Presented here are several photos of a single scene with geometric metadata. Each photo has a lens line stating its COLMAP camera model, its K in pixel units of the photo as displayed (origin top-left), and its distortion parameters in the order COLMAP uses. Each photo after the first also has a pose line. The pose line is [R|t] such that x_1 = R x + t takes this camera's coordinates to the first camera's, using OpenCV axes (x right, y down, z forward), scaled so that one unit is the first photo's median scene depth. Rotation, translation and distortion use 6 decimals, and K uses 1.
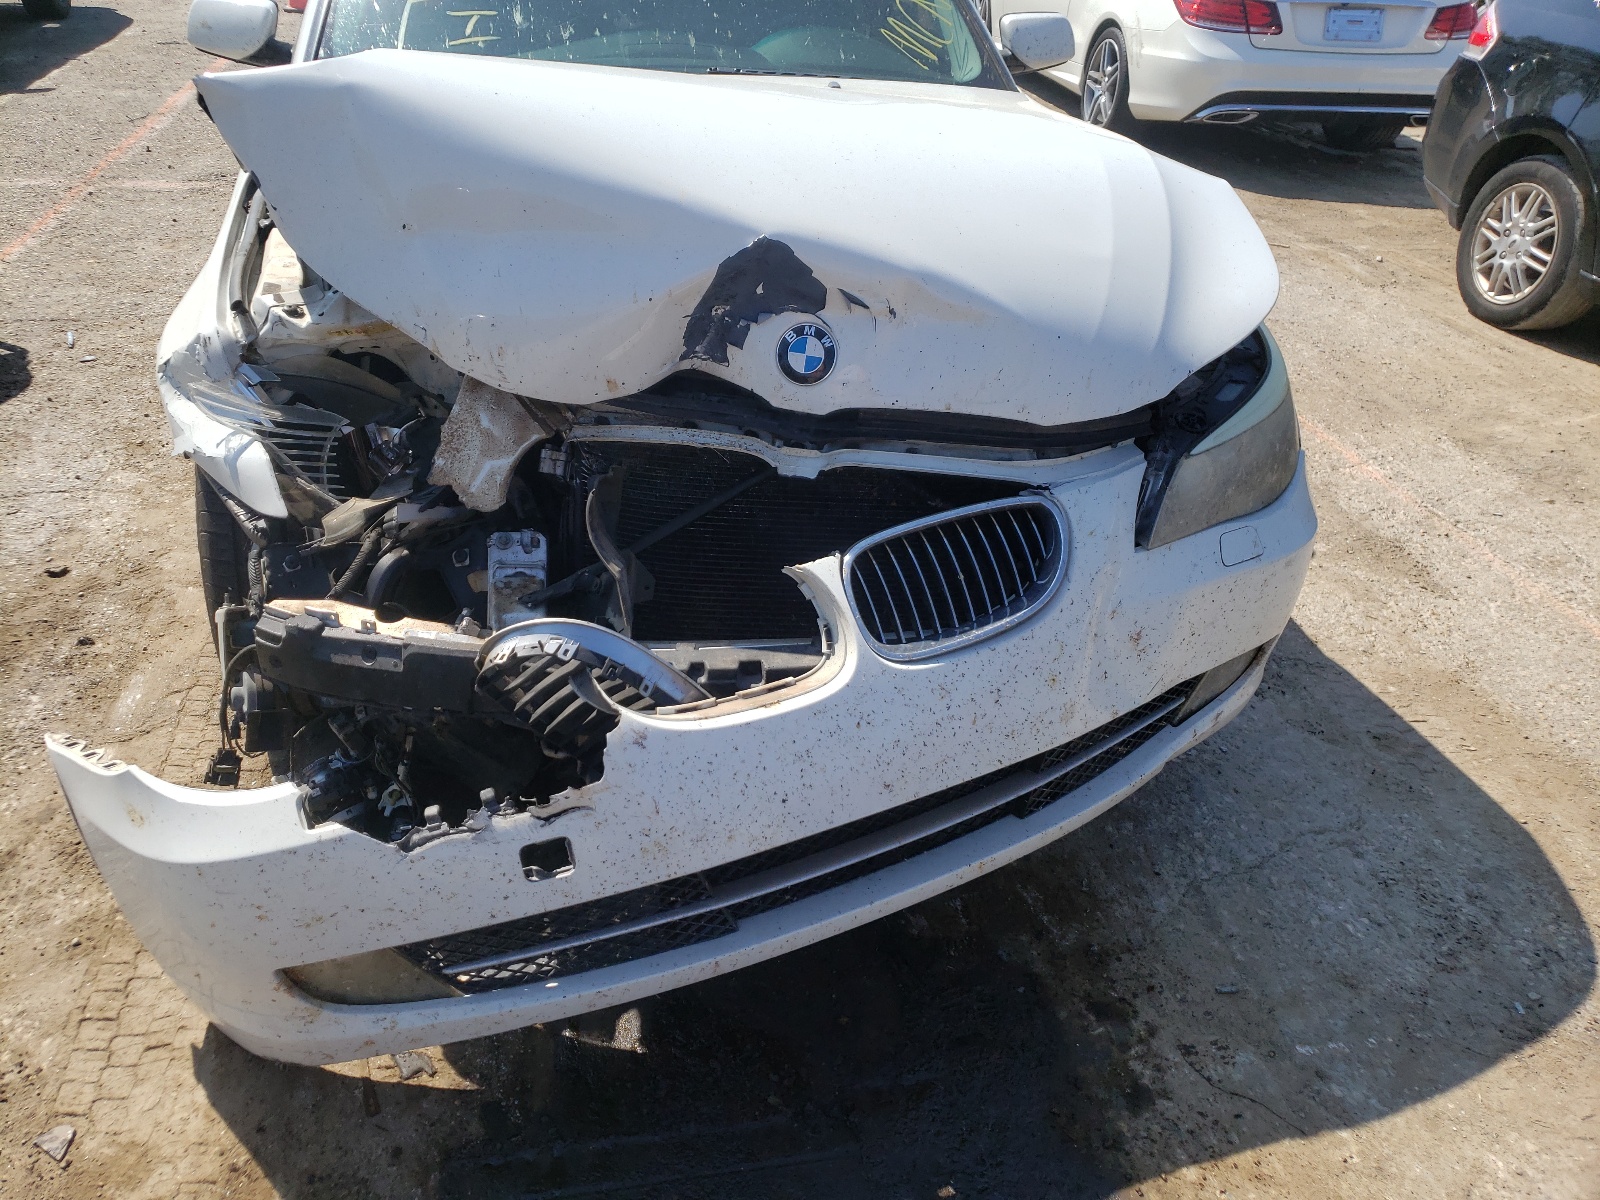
lens RADIAL K [[1181.5, 0, 800.0], [0, 1181.5, 600.0], [0, 0, 1]] dist [0.027410, -0.000807]
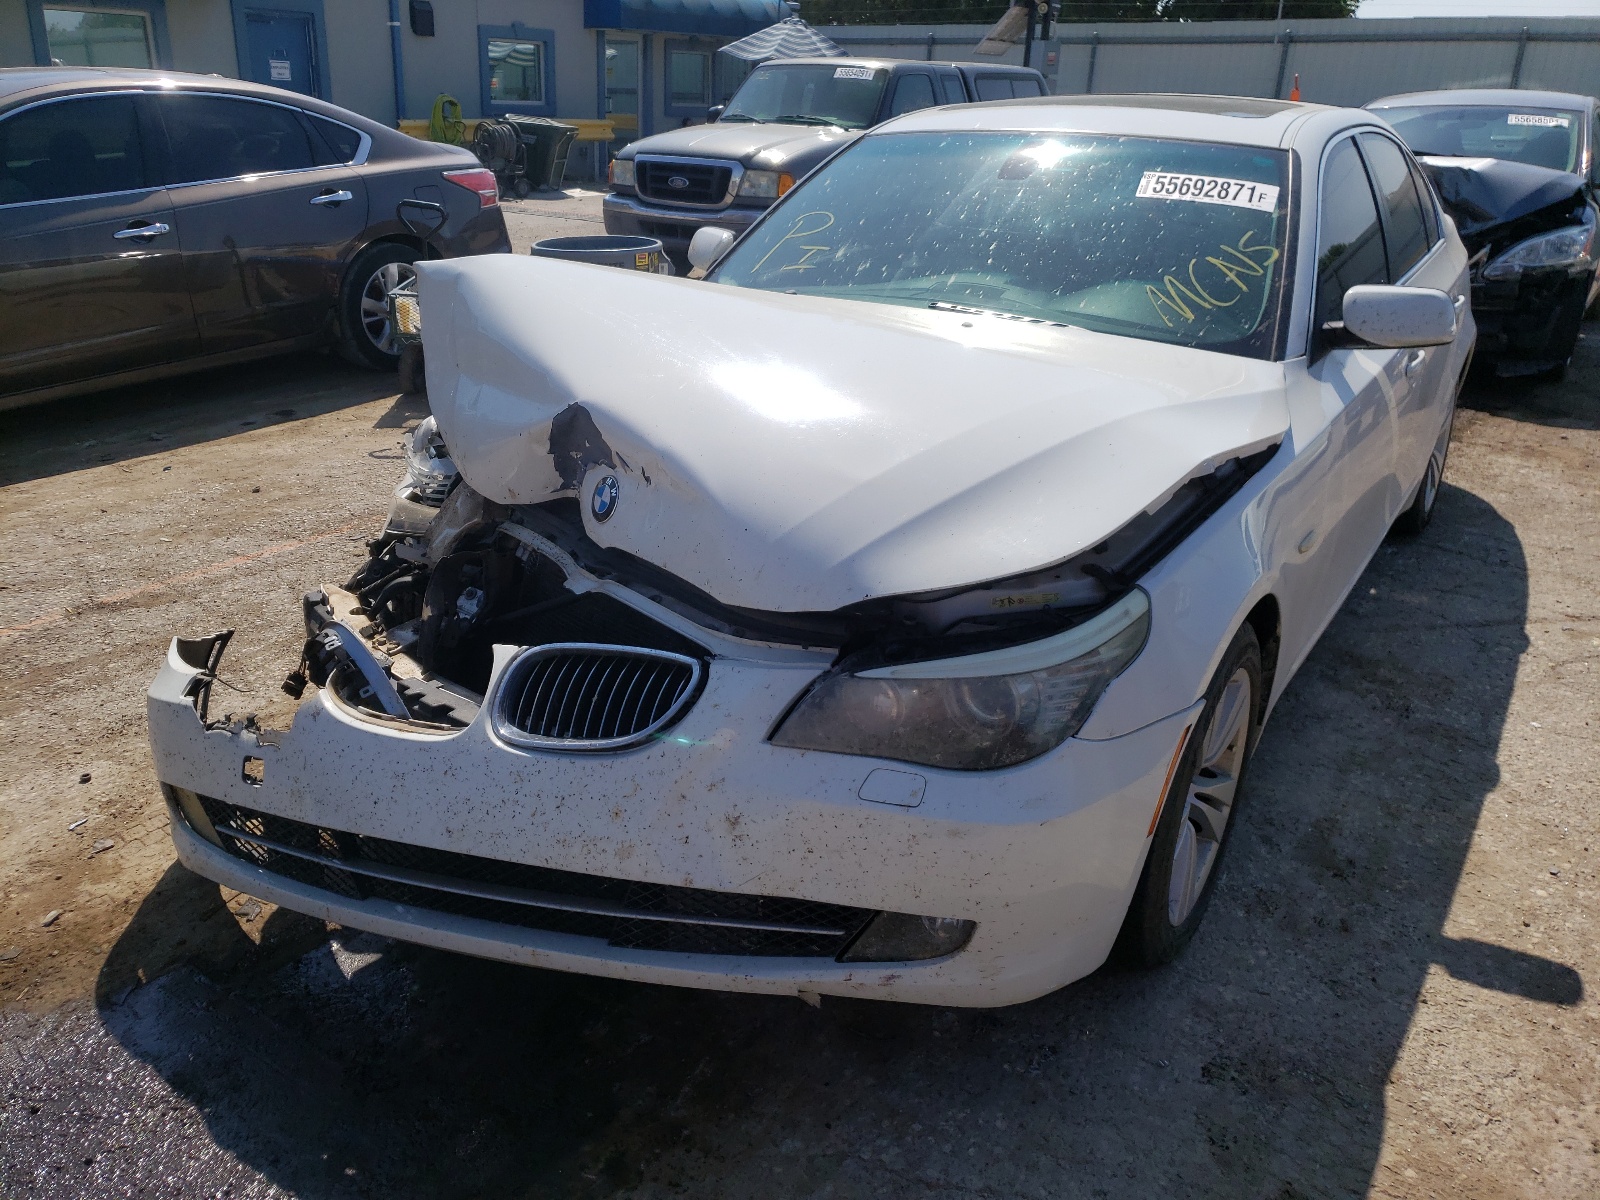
lens RADIAL K [[1181.5, 0, 800.0], [0, 1181.5, 600.0], [0, 0, 1]] dist [0.027410, -0.000807]
pose [[0.720660, 0.247956, -0.647431, 0.977647], [-0.364286, 0.929980, -0.049322, -0.122002], [0.589868, 0.271395, 0.760526, 0.204145]]
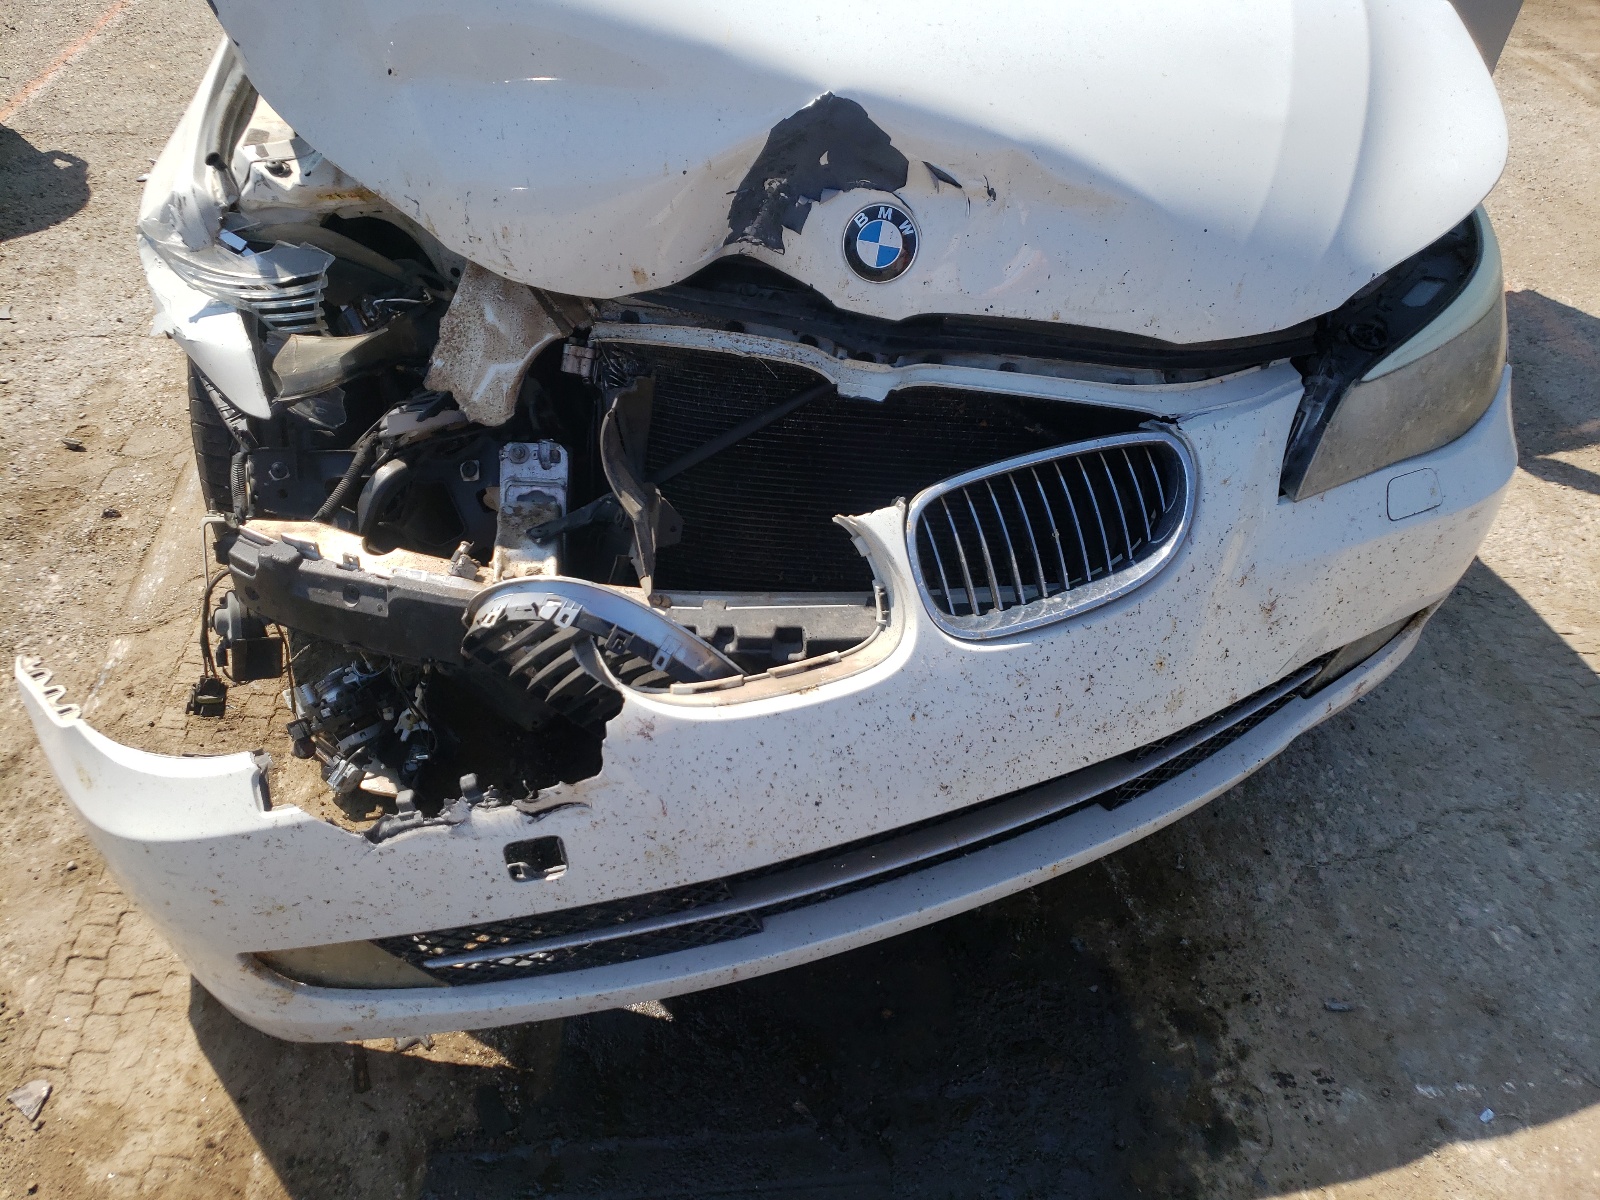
lens RADIAL K [[1201.8, 0, 800.0], [0, 1201.8, 600.0], [0, 0, 1]] dist [0.011303, 0.012044]
pose [[0.994439, 0.055019, -0.089798, 0.037671], [-0.041131, 0.987865, 0.149769, -0.088437], [0.096948, -0.145242, 0.984635, 0.157191]]
